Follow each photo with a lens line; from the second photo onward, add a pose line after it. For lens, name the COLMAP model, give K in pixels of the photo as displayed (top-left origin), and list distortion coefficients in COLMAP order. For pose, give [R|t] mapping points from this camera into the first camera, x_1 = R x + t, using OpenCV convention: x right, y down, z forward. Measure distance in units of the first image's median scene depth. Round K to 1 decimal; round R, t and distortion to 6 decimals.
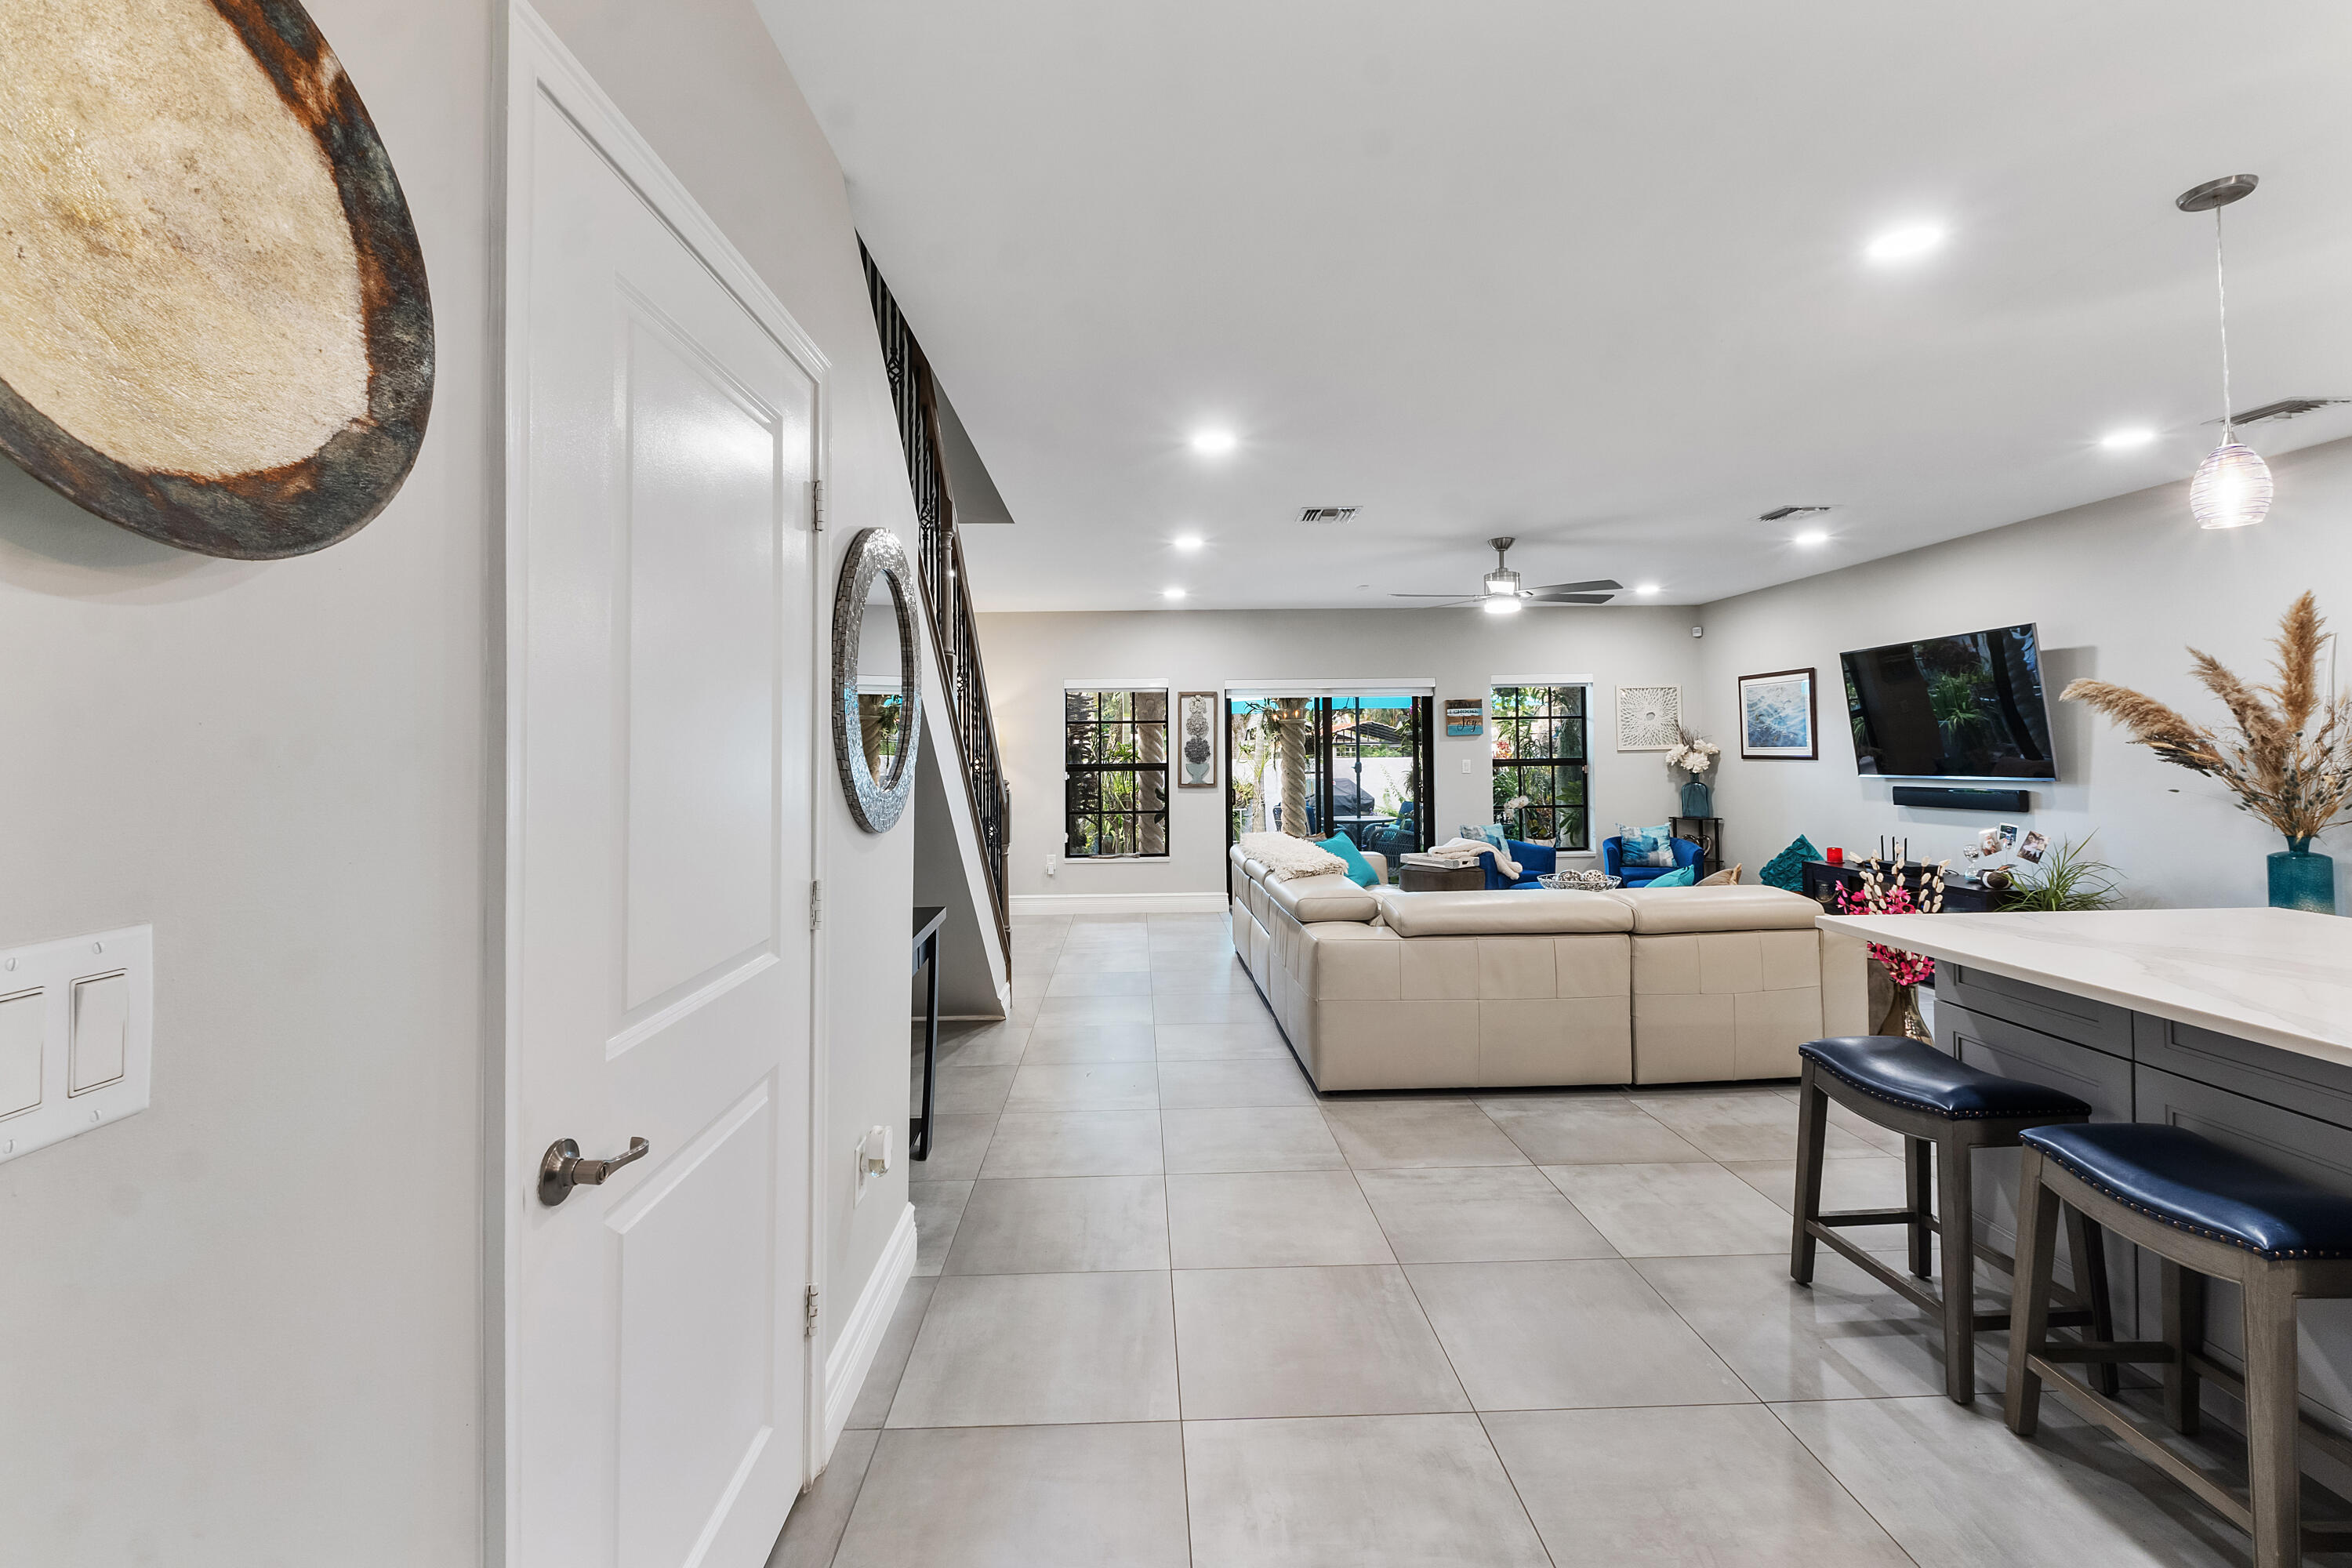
lens RADIAL K [[997.9, 0, 1142.3], [0, 997.9, 721.1], [0, 0, 1]] dist [-0.012417, 0.000748]
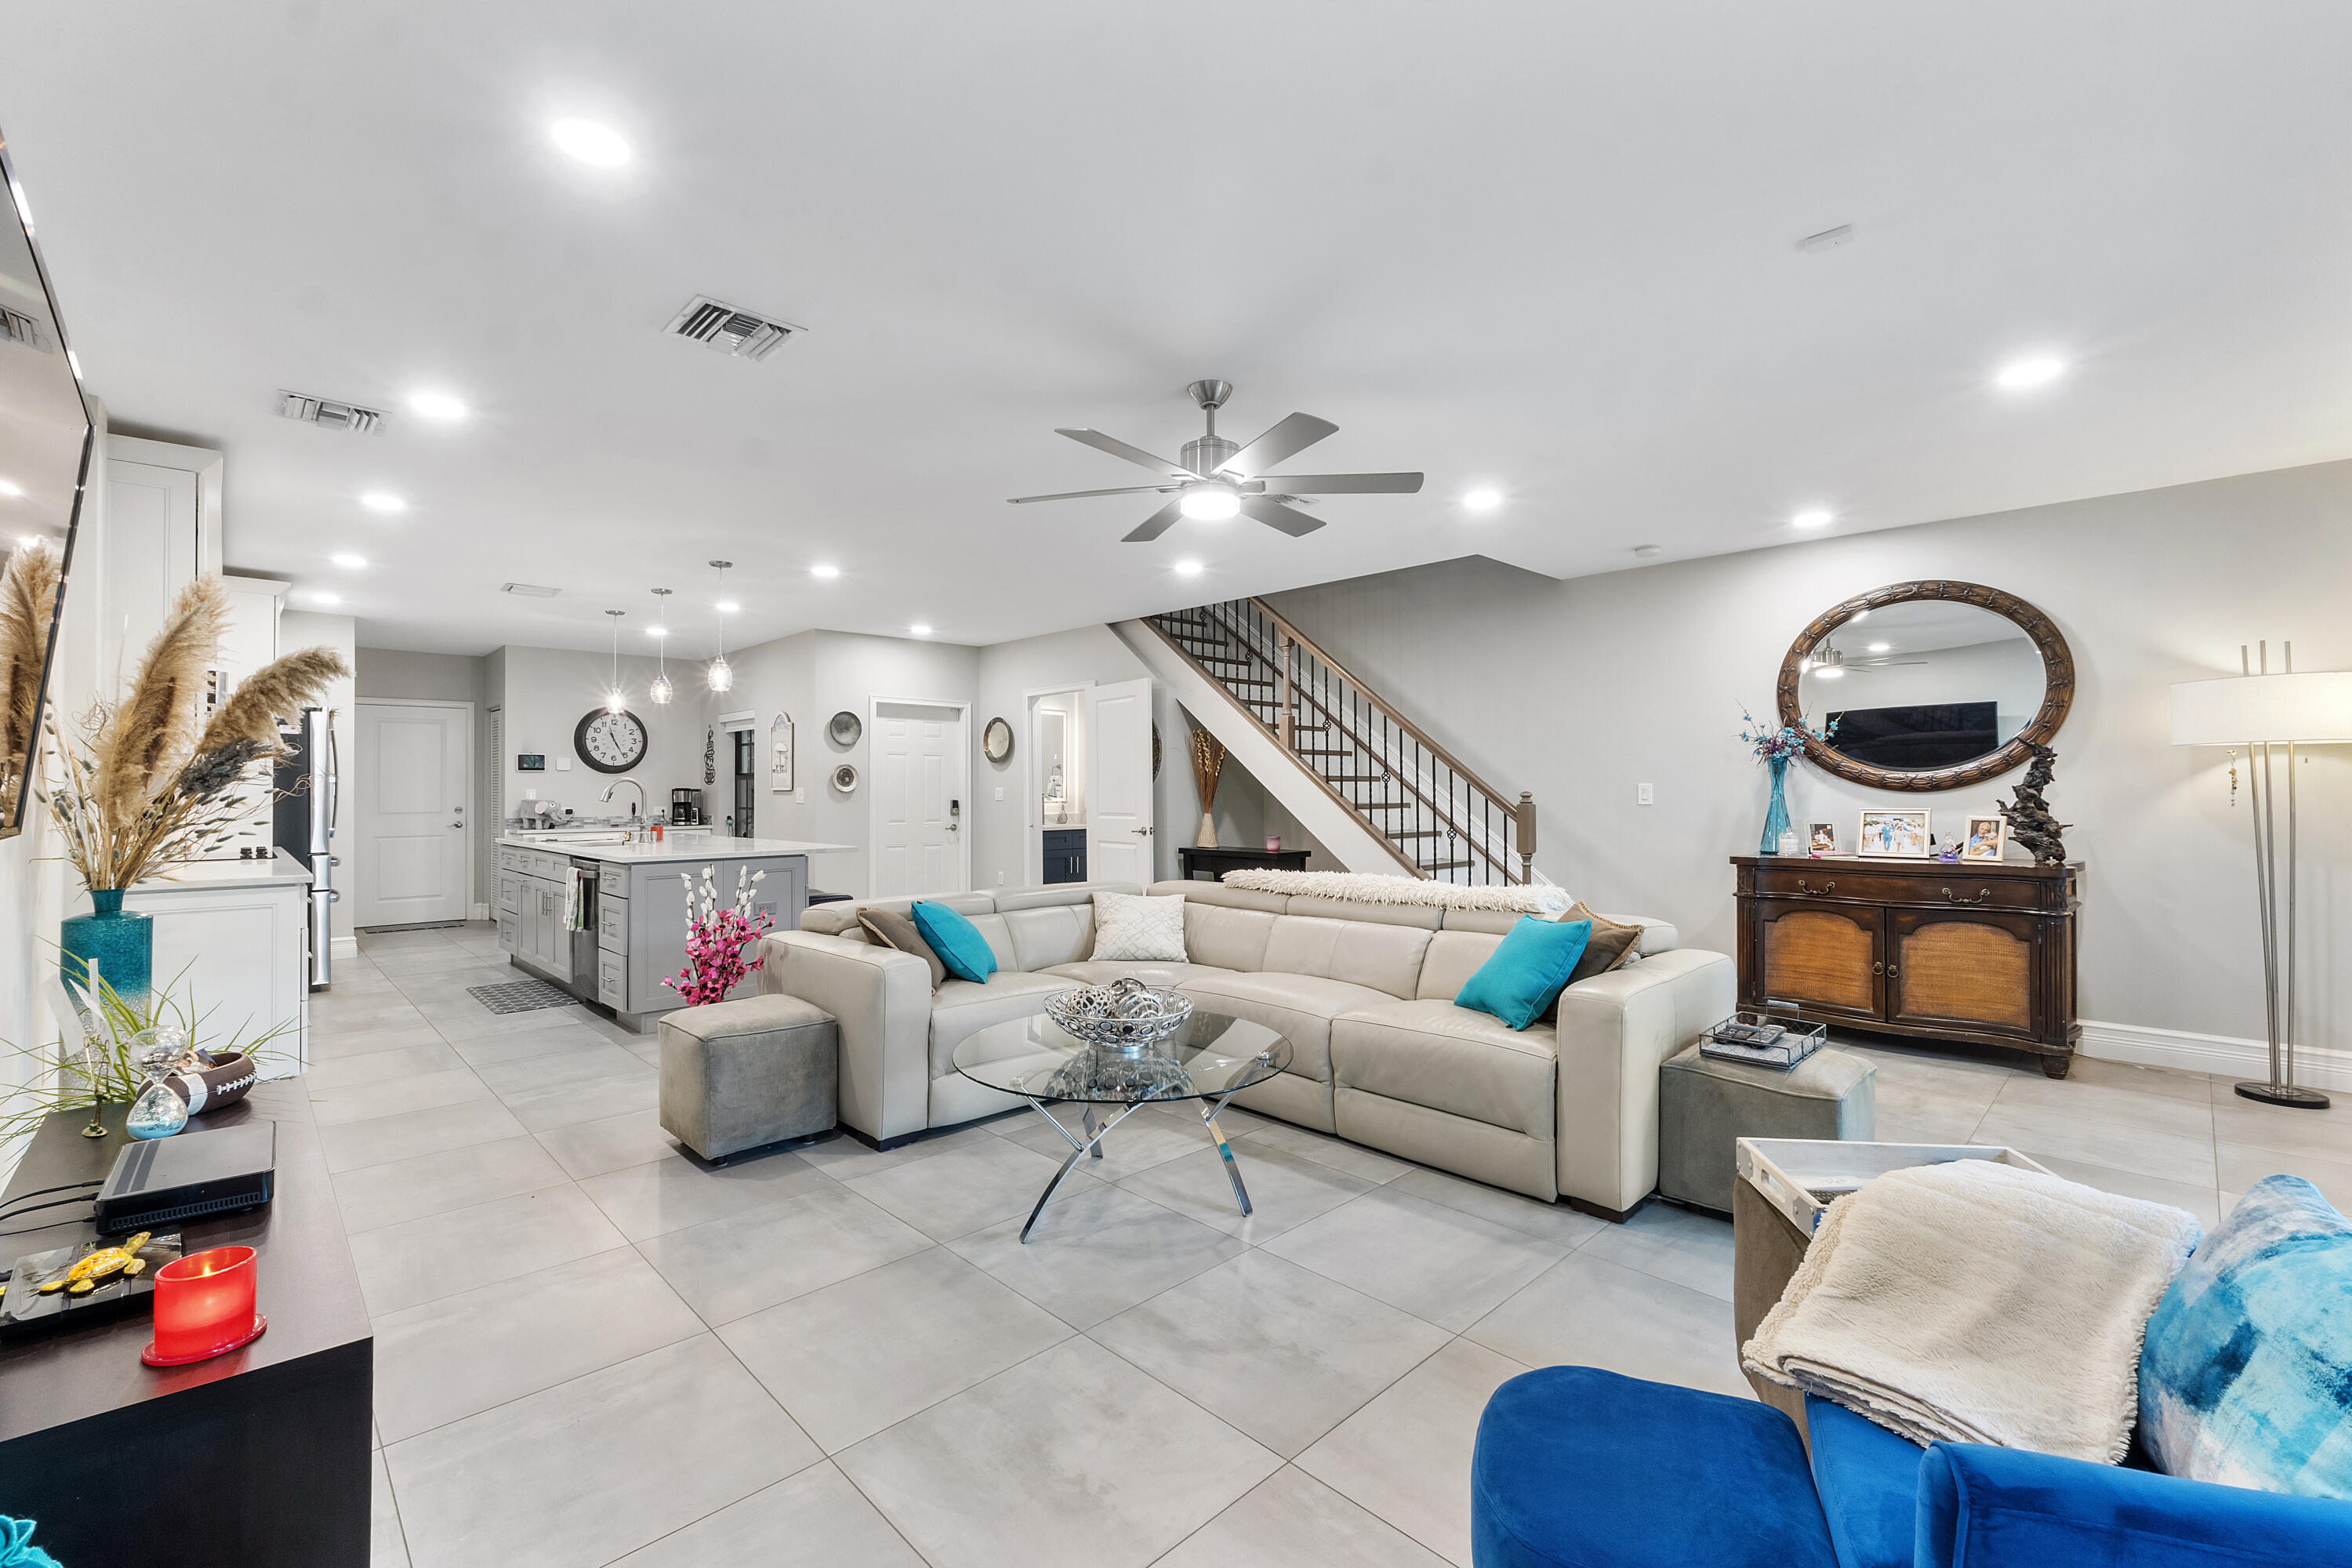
lens RADIAL K [[997.9, 0, 1137.1], [0, 997.9, 778.6], [0, 0, 1]] dist [-0.012417, 0.000748]
pose [[-0.735813, 0.005961, -0.677159, 0.784733], [0.032416, 0.999125, -0.026429, 0.056221], [0.676408, -0.041398, -0.735362, 1.415957]]
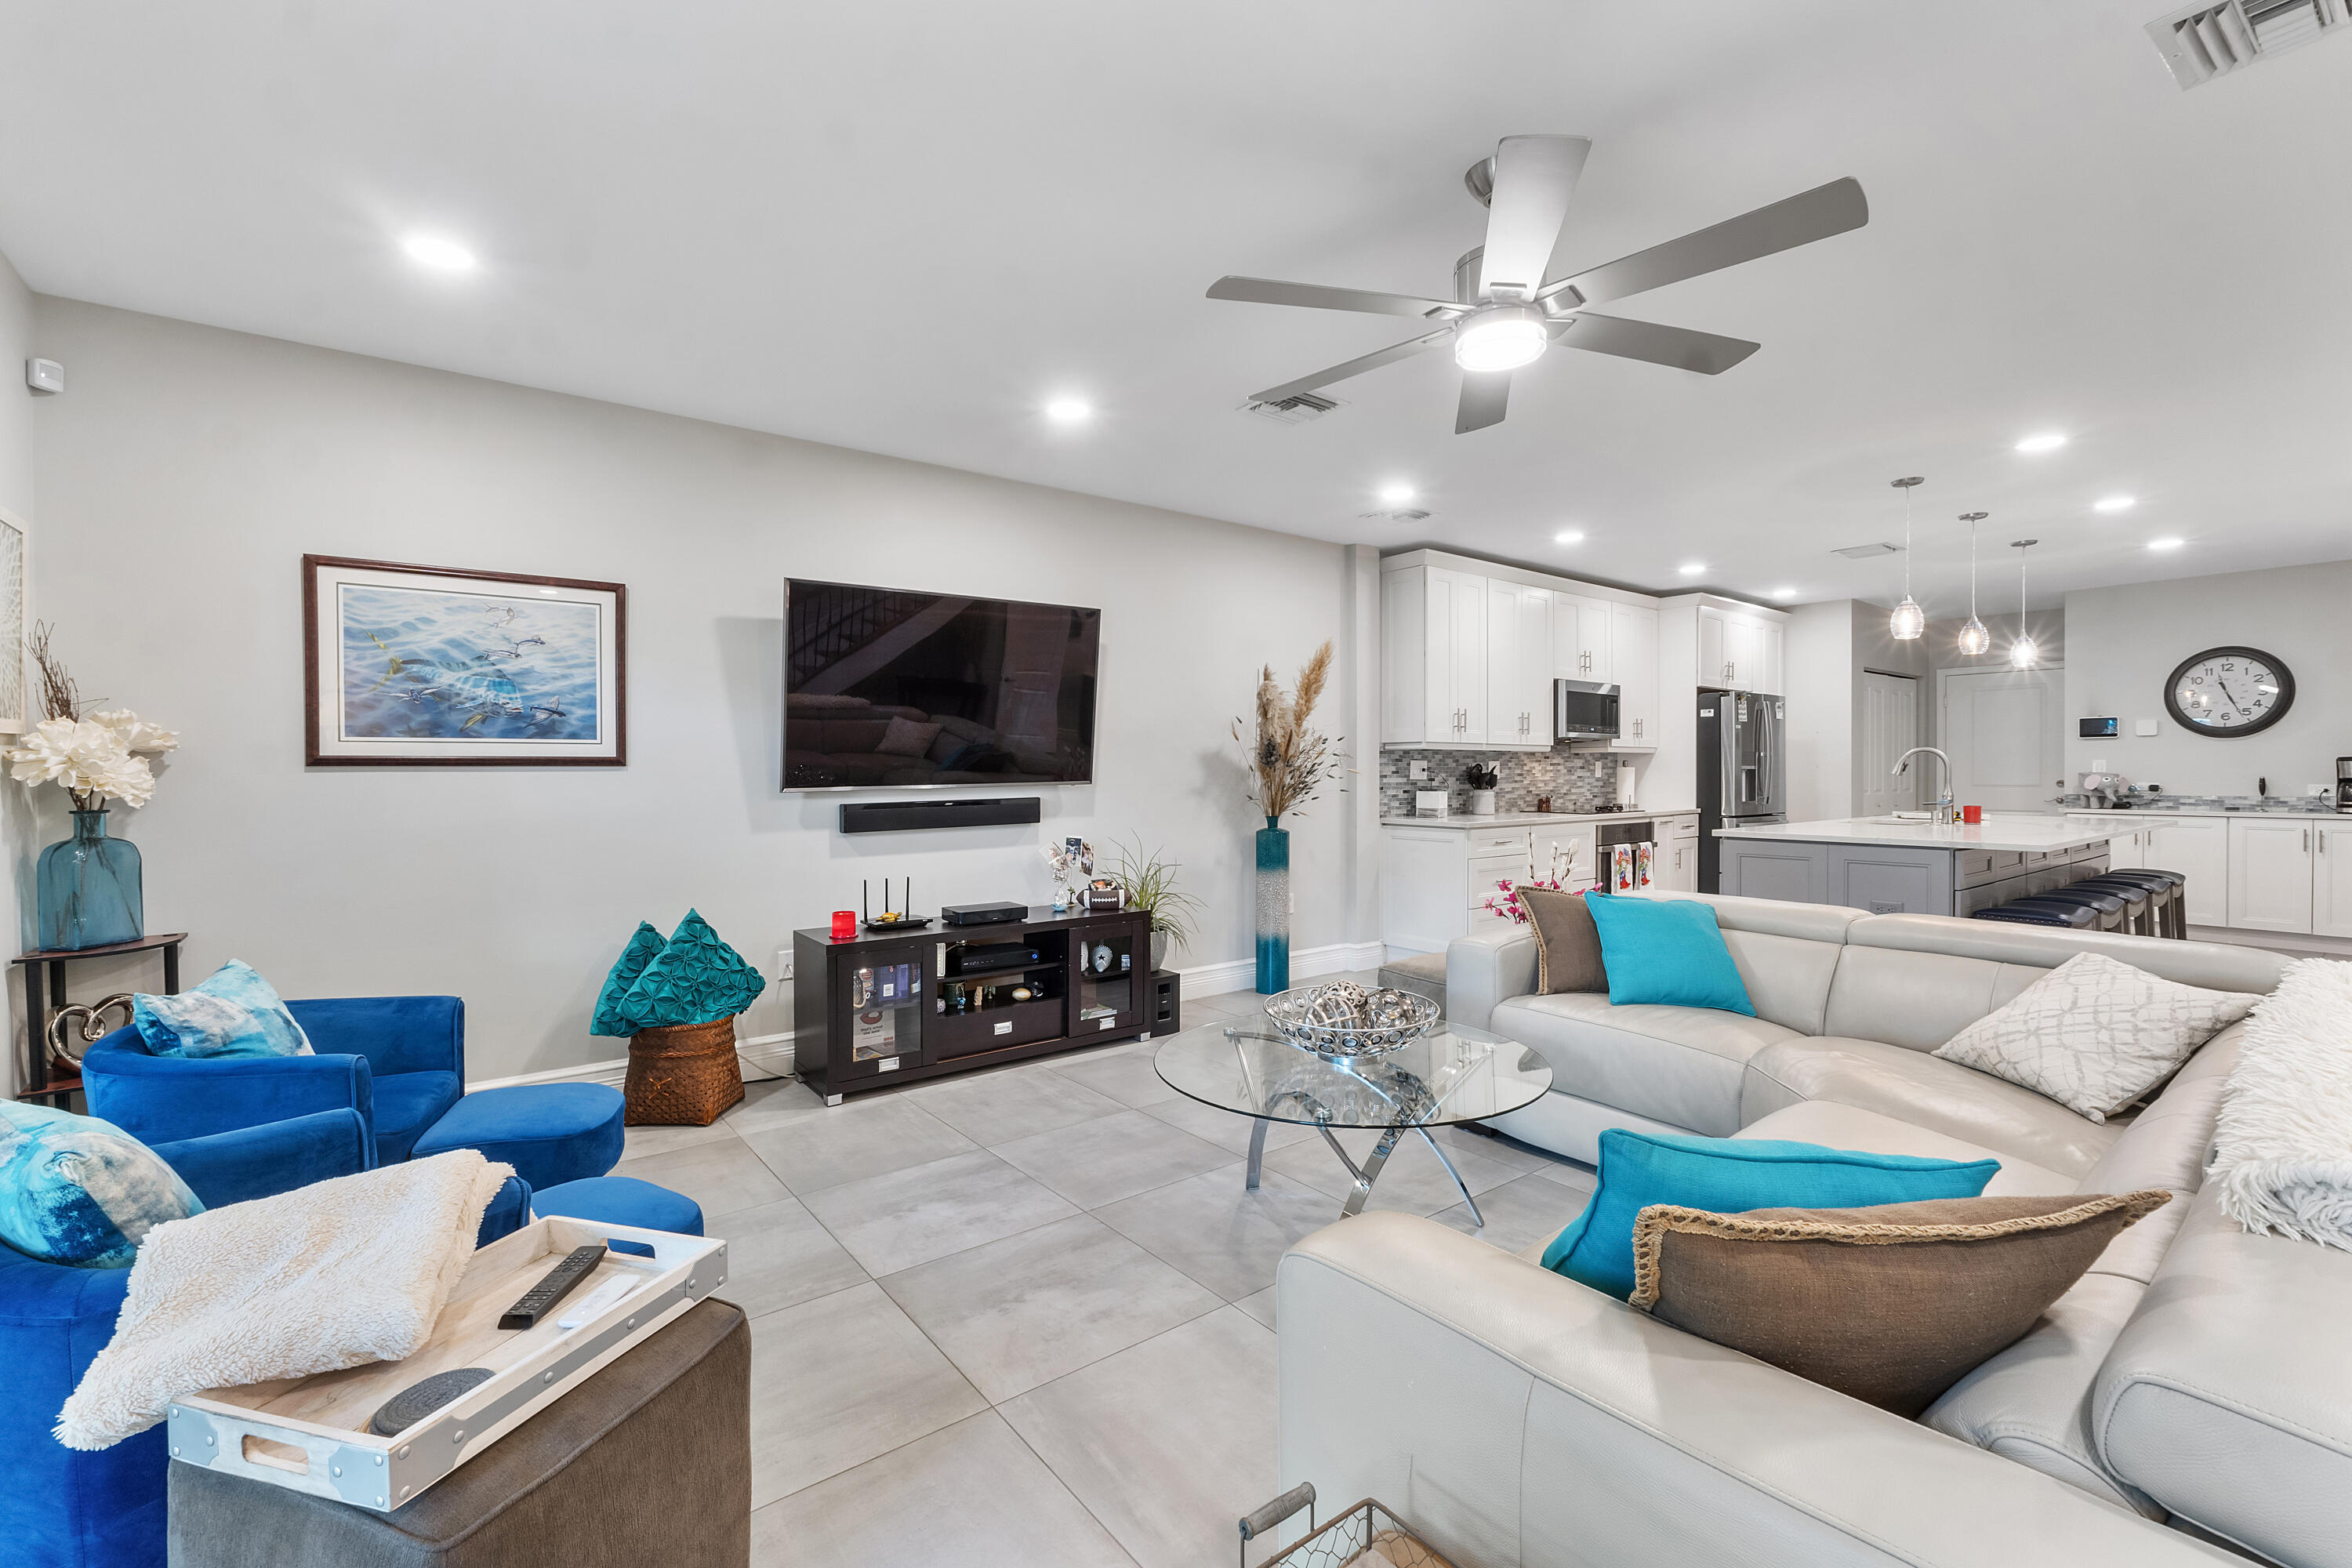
lens RADIAL K [[997.9, 0, 1172.4], [0, 997.9, 783.7], [0, 0, 1]] dist [-0.012417, 0.000748]
pose [[-0.604807, 0.000810, 0.796372, 0.125445], [-0.013779, 0.999839, -0.011481, 0.063805], [-0.796253, -0.017917, -0.604699, 1.361405]]
